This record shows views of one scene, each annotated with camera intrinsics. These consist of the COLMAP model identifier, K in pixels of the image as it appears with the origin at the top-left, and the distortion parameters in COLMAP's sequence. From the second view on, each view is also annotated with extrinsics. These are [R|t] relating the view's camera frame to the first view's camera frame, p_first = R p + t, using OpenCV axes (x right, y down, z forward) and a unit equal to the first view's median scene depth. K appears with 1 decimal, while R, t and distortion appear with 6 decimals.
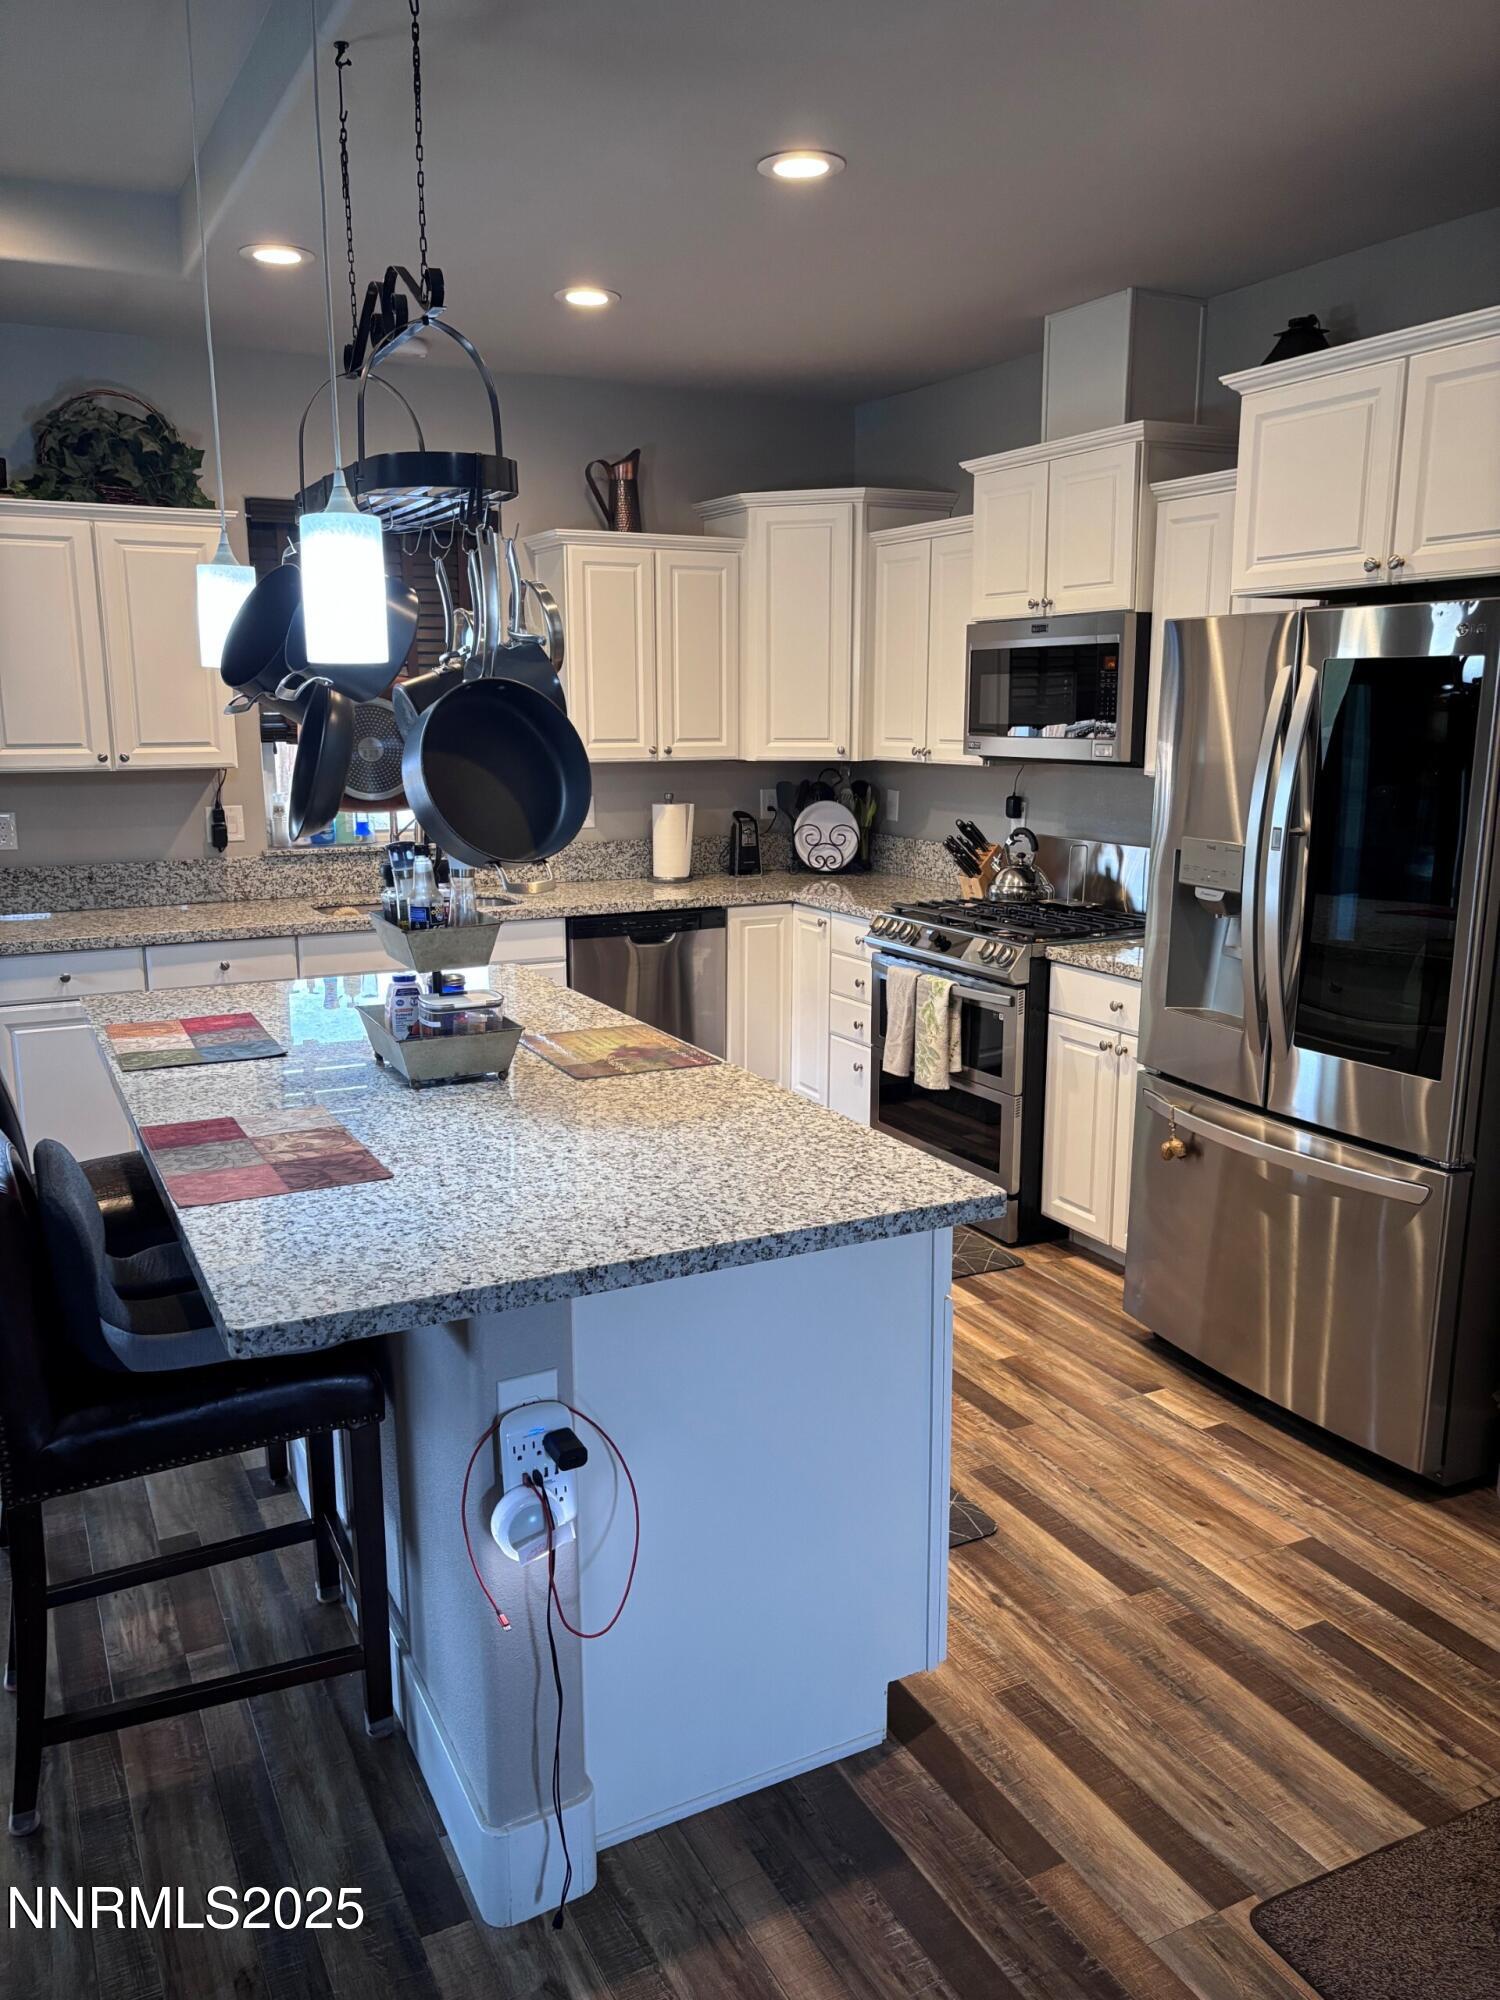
lens RADIAL K [[1477.5, 0, 751.7], [0, 1477.5, 1045.4], [0, 0, 1]] dist [0.004228, -0.000503]
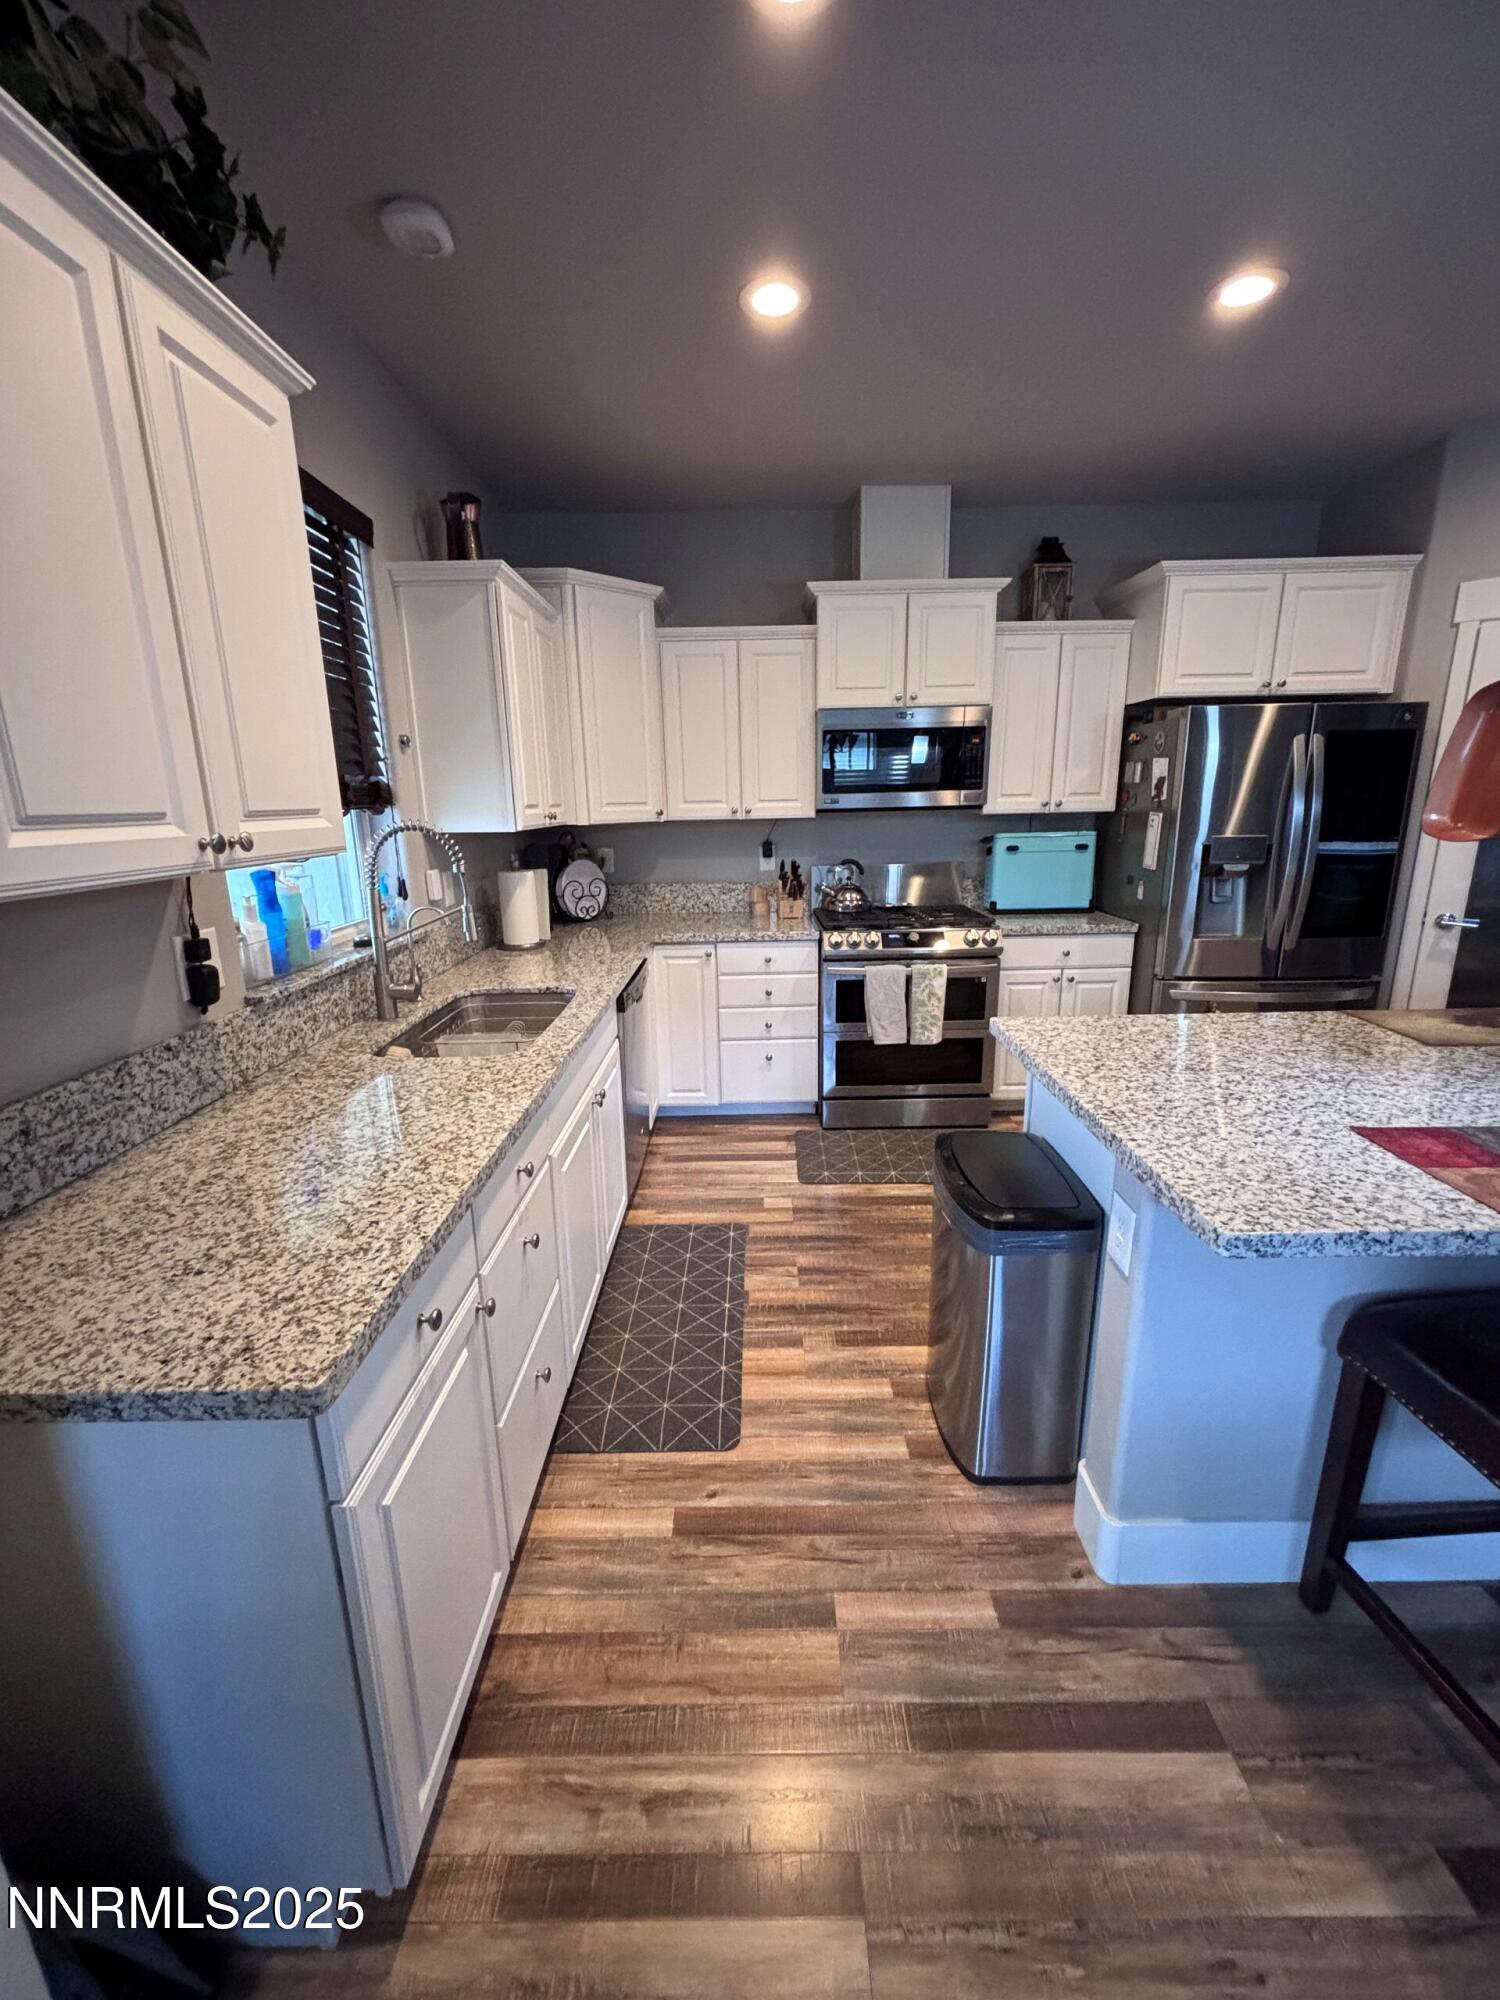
lens RADIAL K [[804.0, 0, 750.0], [0, 804.0, 1000.0], [0, 0, 1]] dist [0.017767, 0.000099]
pose [[0.465336, -0.224648, 0.856152, -0.529423], [0.216545, 0.966757, 0.135973, -0.133601], [-0.858237, 0.122122, 0.498513, 0.670687]]
